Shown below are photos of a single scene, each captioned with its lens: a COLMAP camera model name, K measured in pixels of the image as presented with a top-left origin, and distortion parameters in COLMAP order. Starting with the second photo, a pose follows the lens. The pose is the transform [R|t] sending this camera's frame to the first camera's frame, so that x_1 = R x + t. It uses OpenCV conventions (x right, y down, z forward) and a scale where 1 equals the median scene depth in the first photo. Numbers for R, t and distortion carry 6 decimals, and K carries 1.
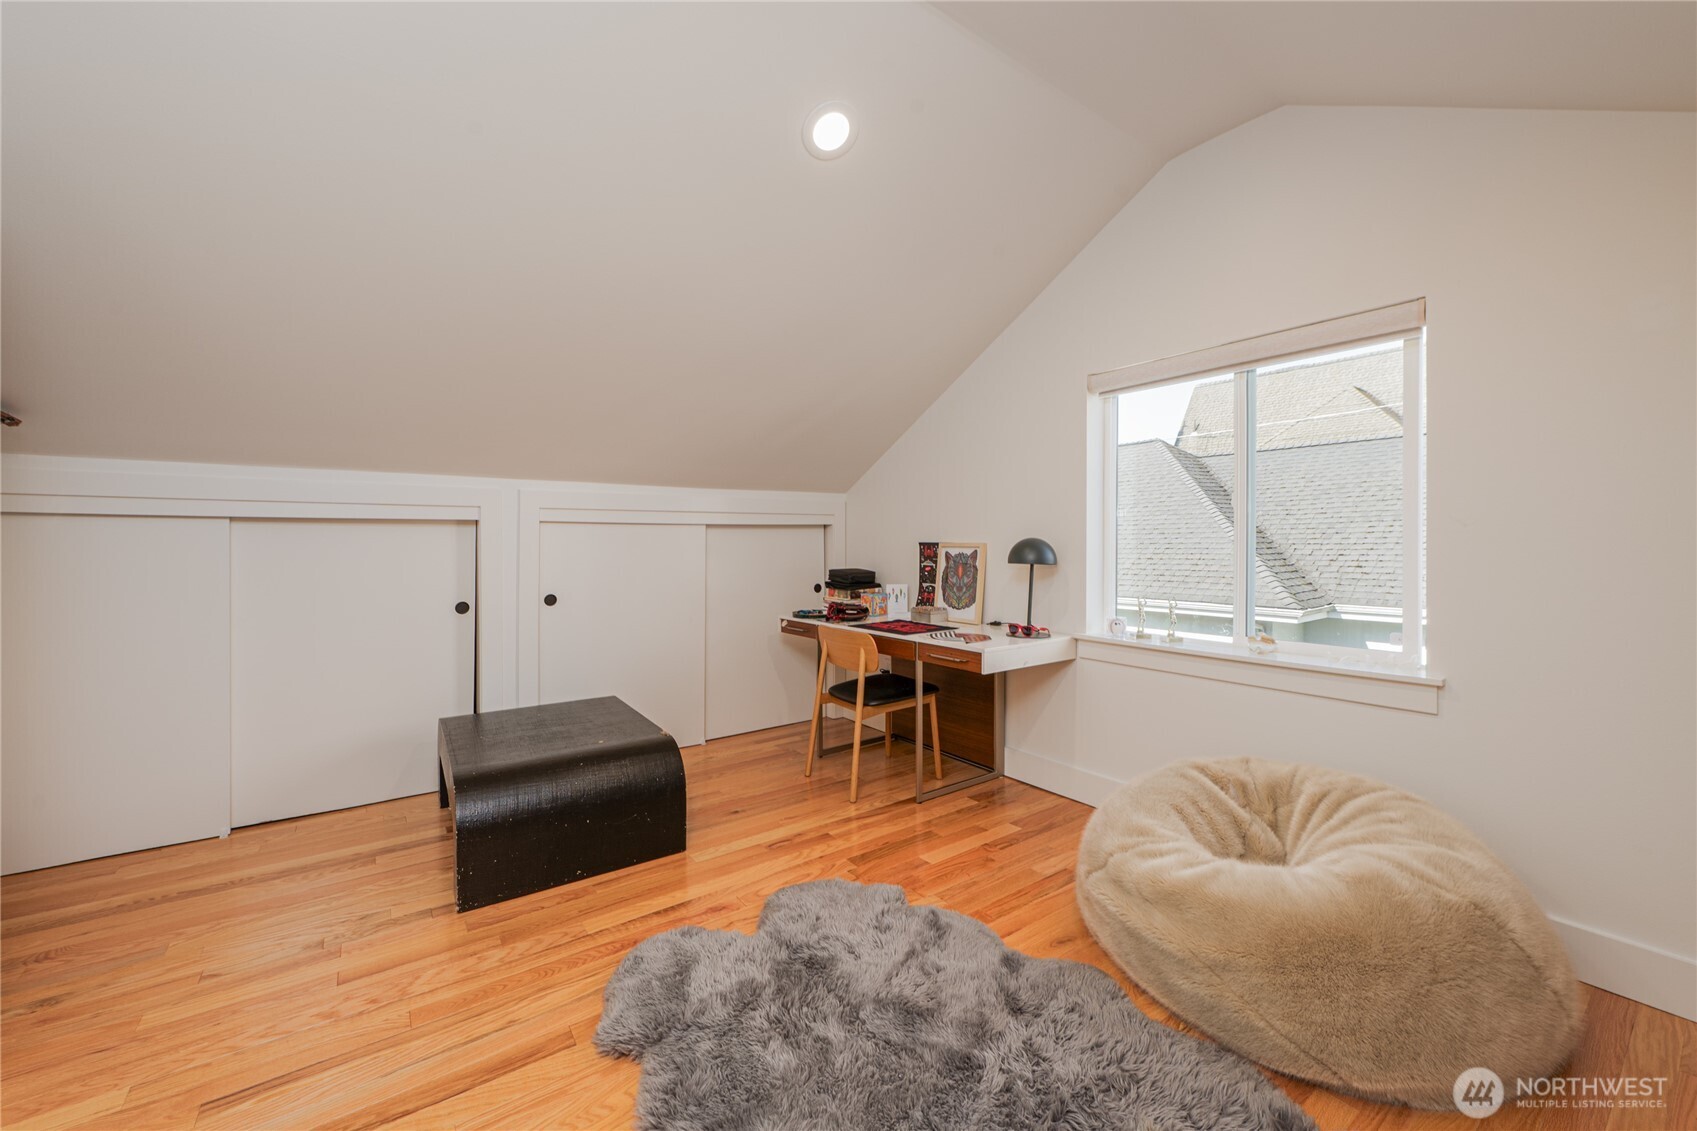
lens RADIAL K [[670.0, 0, 846.5], [0, 670.0, 553.6], [0, 0, 1]] dist [0.001813, -0.001057]
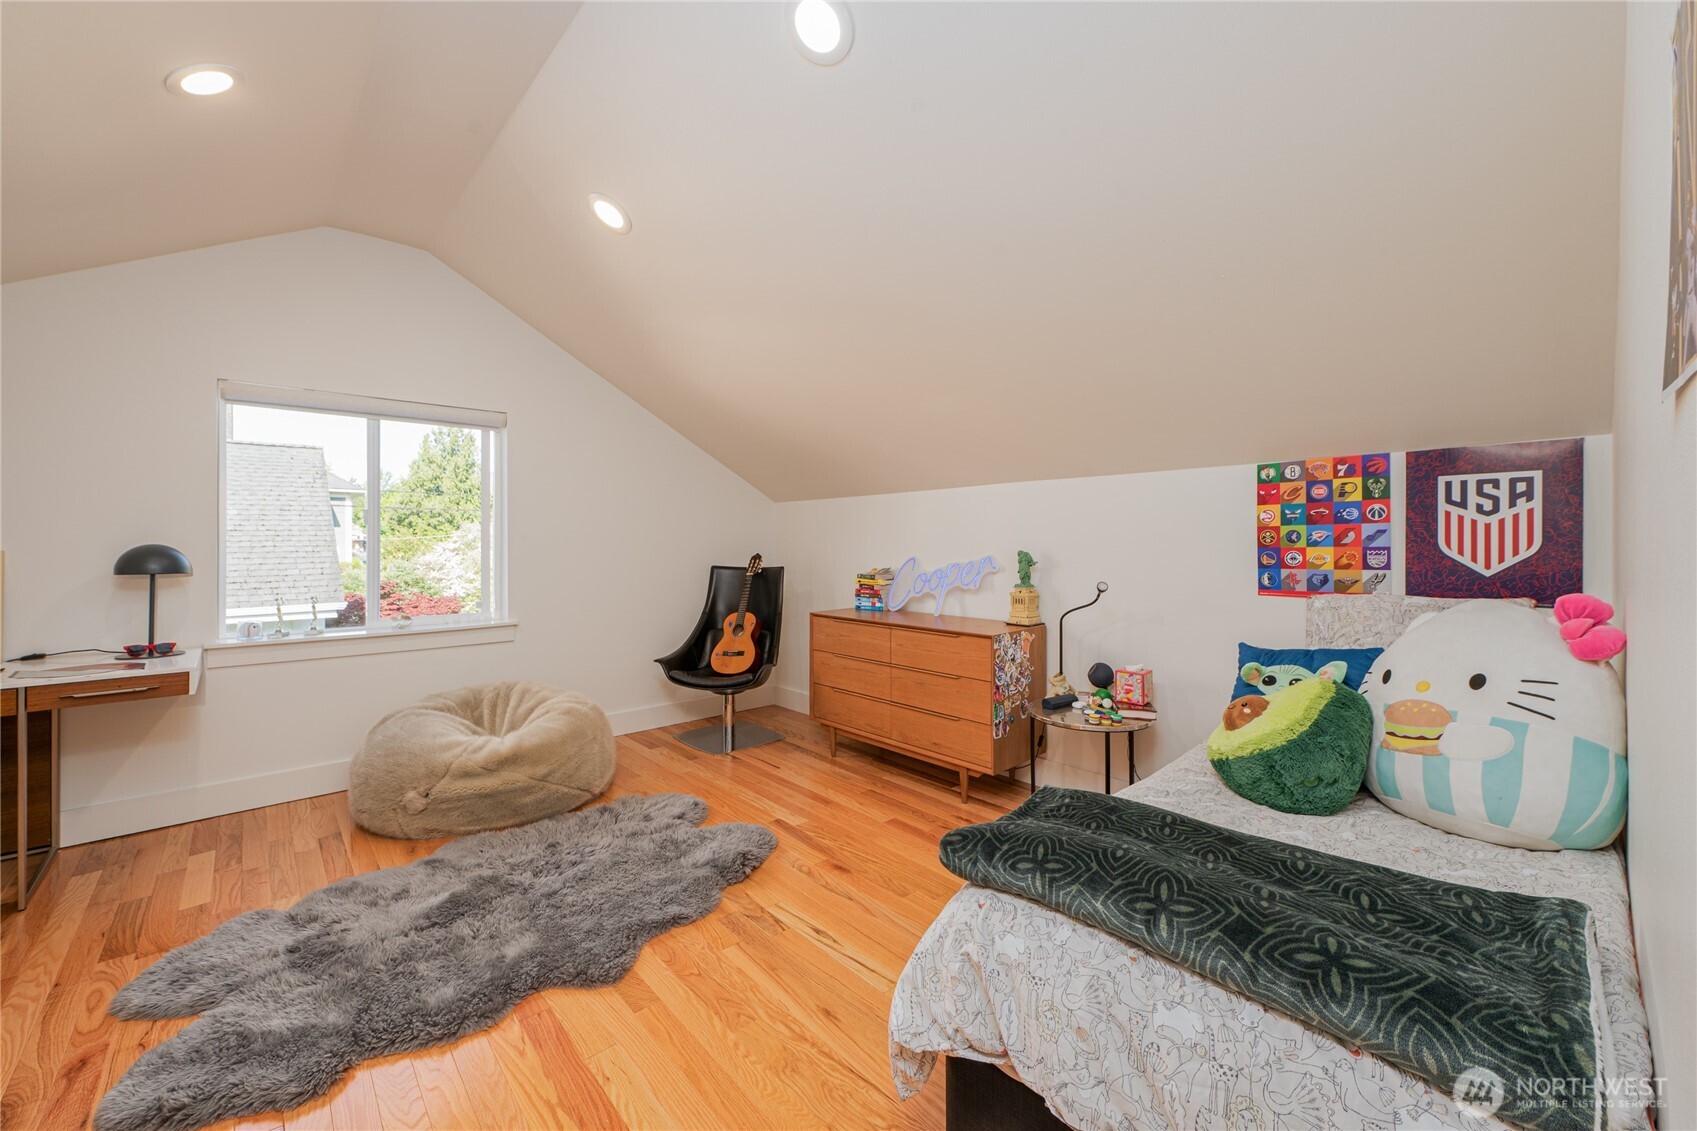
lens RADIAL K [[670.0, 0, 848.2], [0, 670.0, 549.3], [0, 0, 1]] dist [0.001813, -0.001057]
pose [[-0.099197, -0.009759, 0.995020, -0.781107], [0.025625, 0.999595, 0.012358, -0.006569], [-0.994738, 0.026723, -0.098907, 0.190705]]
